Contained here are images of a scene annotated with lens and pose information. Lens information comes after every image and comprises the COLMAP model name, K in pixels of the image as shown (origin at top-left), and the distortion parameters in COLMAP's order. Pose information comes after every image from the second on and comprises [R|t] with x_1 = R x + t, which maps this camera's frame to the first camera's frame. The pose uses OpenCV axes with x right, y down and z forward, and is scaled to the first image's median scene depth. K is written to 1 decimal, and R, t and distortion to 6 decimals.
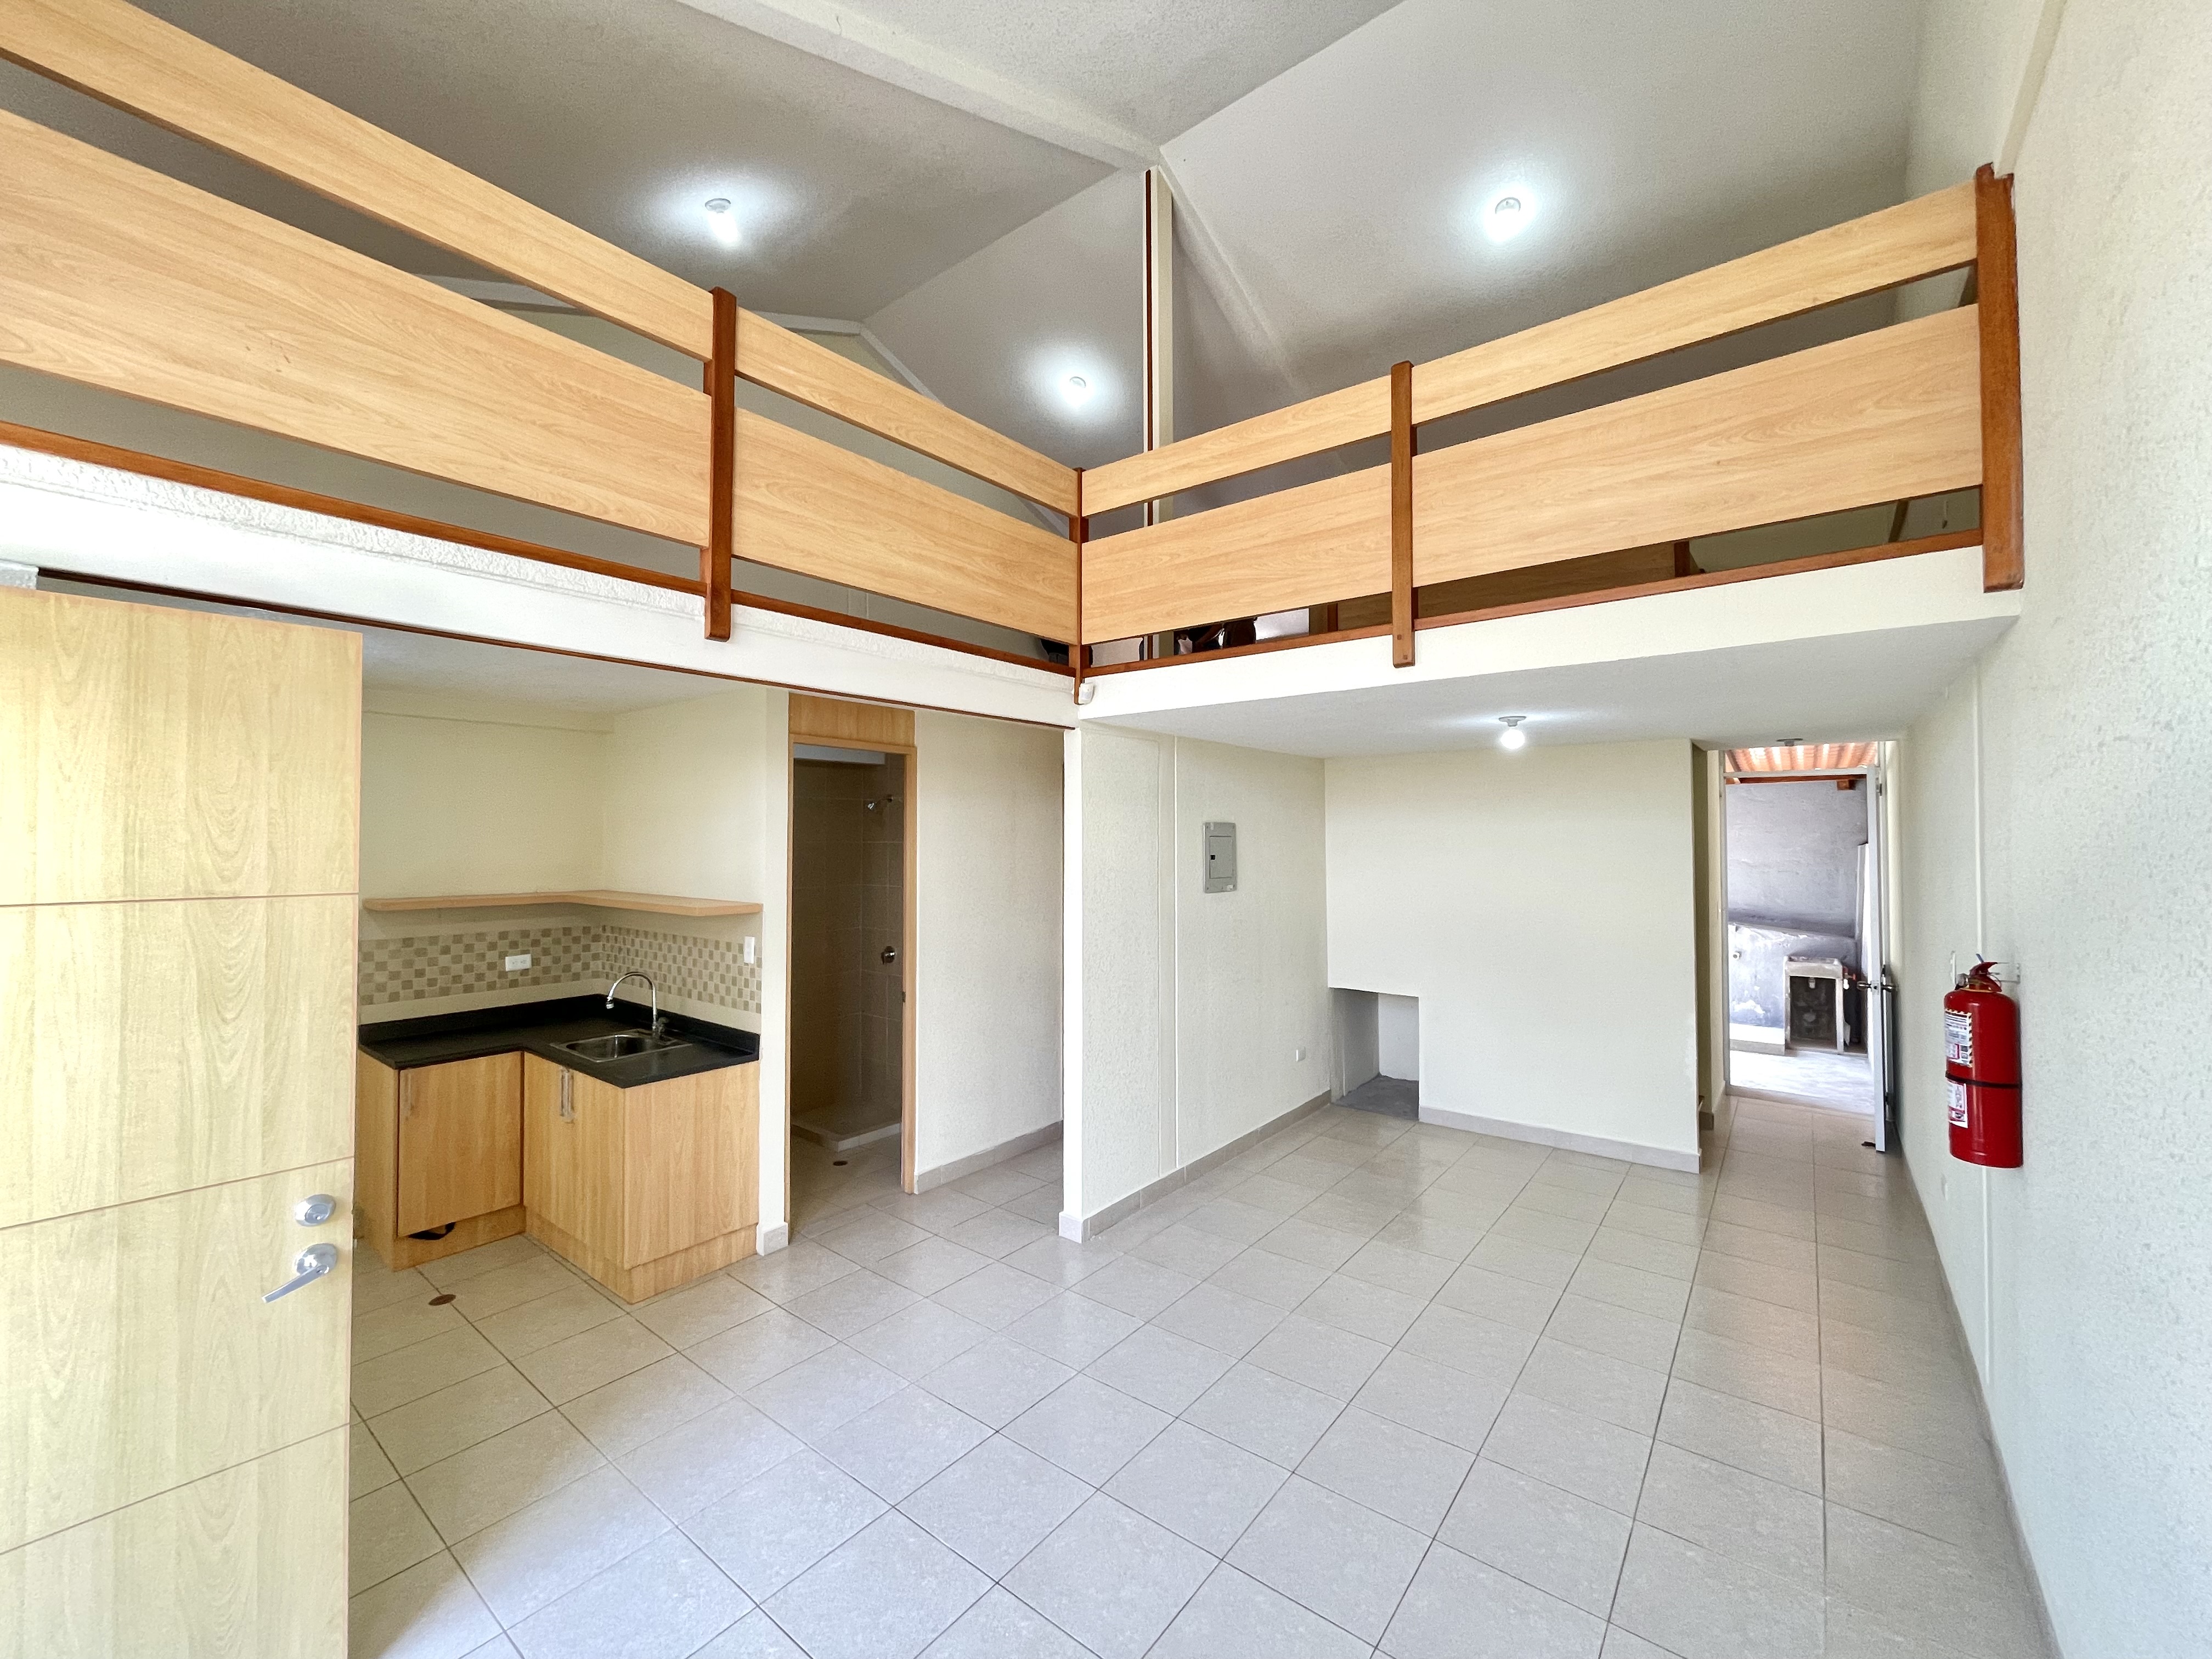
lens RADIAL K [[894.4, 0, 1096.8], [0, 894.4, 822.9], [0, 0, 1]] dist [-0.003543, 0.000604]
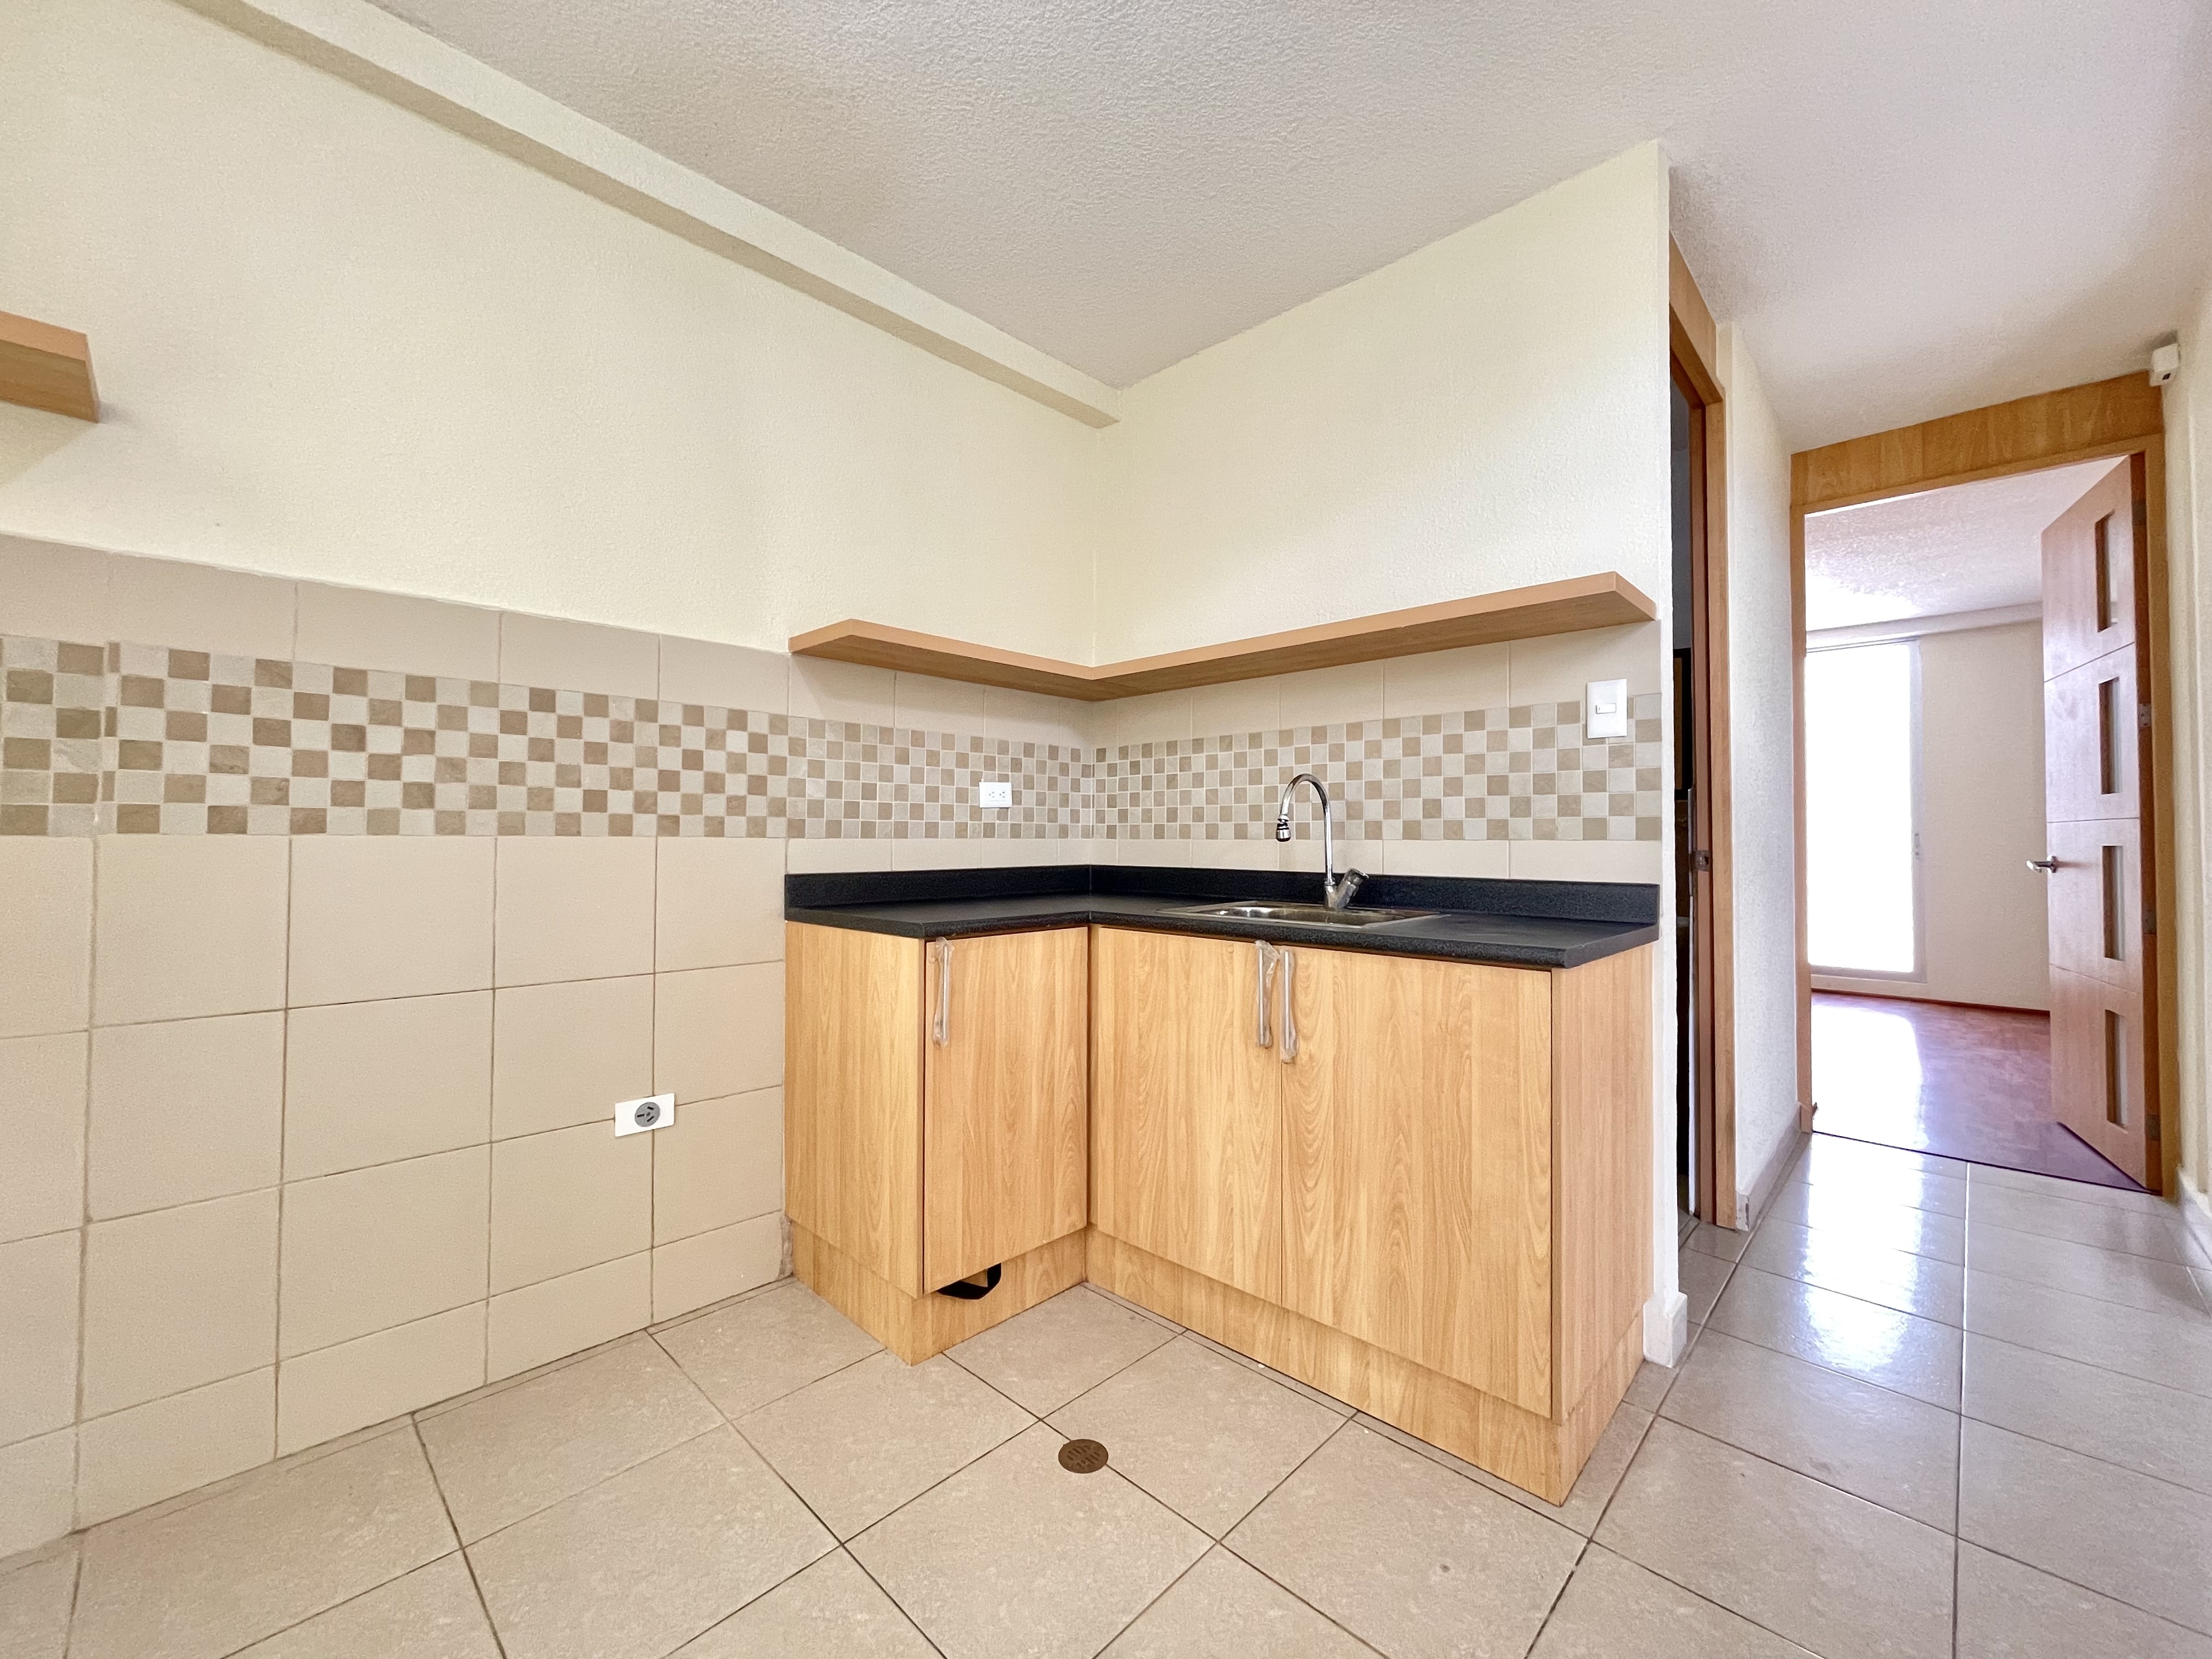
lens RADIAL K [[894.4, 0, 1094.2], [0, 894.4, 825.7], [0, 0, 1]] dist [-0.003543, 0.000604]
pose [[0.994465, 0.000815, -0.105069, -0.566418], [-0.000875, 0.999999, -0.000532, 0.190287], [0.105069, 0.000622, 0.994465, 0.473151]]
